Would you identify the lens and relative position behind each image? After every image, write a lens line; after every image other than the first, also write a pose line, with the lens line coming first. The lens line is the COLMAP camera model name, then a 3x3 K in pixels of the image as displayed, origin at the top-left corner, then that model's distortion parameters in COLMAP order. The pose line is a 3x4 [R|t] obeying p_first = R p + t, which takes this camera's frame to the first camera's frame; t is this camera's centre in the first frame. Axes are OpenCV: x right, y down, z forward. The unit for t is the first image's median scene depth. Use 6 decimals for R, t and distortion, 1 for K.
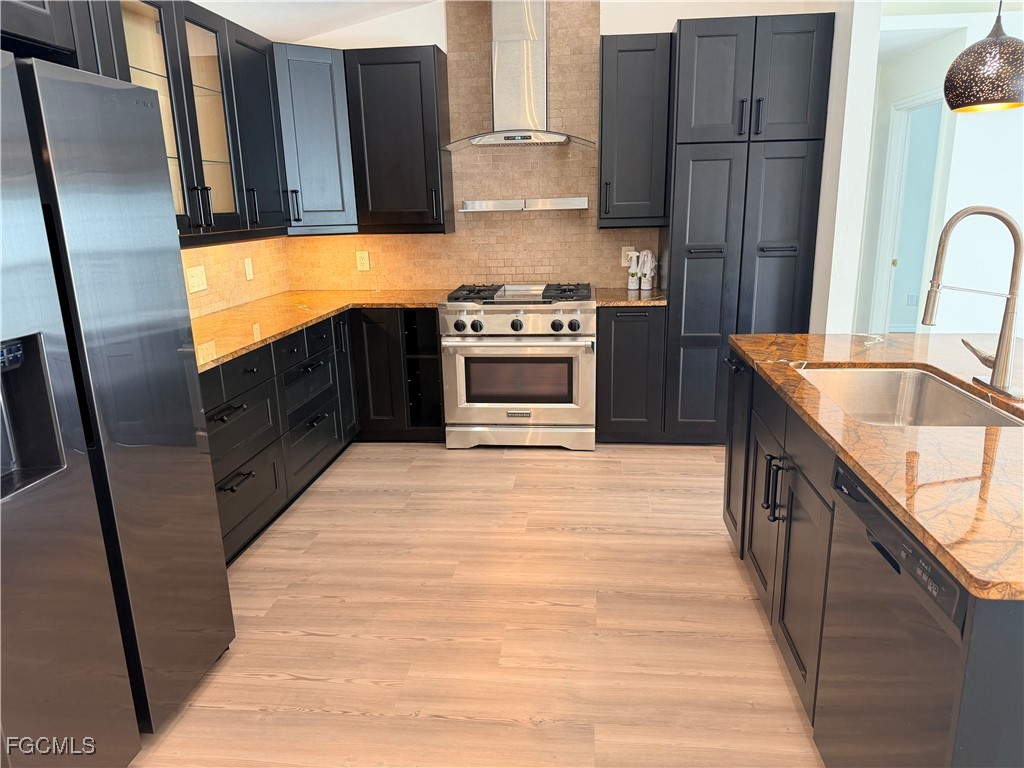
lens RADIAL K [[711.0, 0, 515.2], [0, 711.0, 382.4], [0, 0, 1]] dist [0.138413, -0.201676]
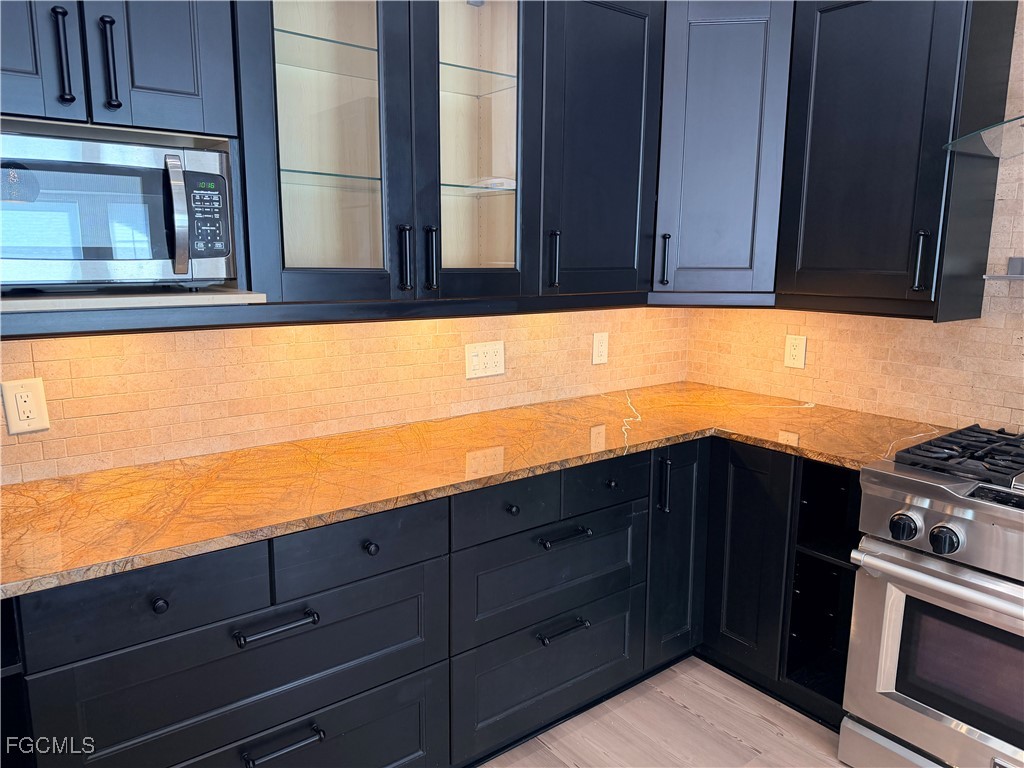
lens RADIAL K [[711.0, 0, 515.2], [0, 711.0, 382.4], [0, 0, 1]] dist [0.138413, -0.201676]
pose [[0.690011, 0.156990, -0.706569, 0.061619], [-0.200138, 0.979517, 0.022188, -0.127607], [0.695579, 0.126101, 0.707297, 0.483848]]
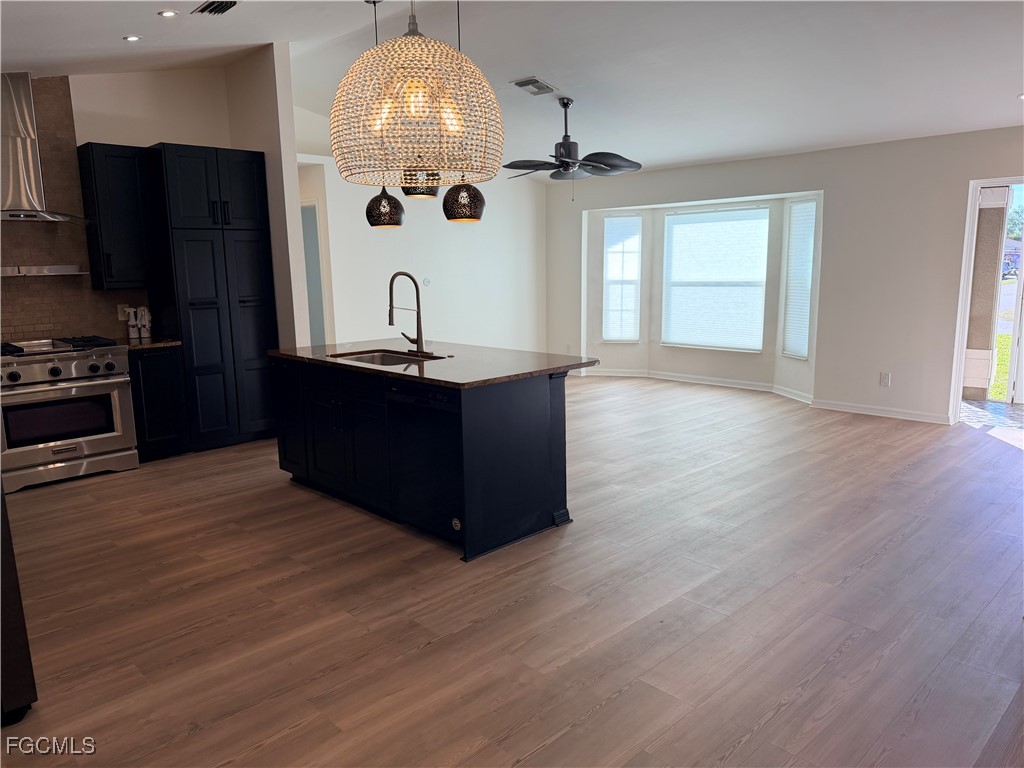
lens RADIAL K [[718.2, 0, 512.0], [0, 718.2, 384.0], [0, 0, 1]] dist [0.059319, -0.078018]
pose [[0.642243, -0.120439, 0.756980, -0.405358], [0.189371, 0.981896, -0.004444, 0.082413], [-0.742740, 0.146204, 0.653423, -0.310617]]
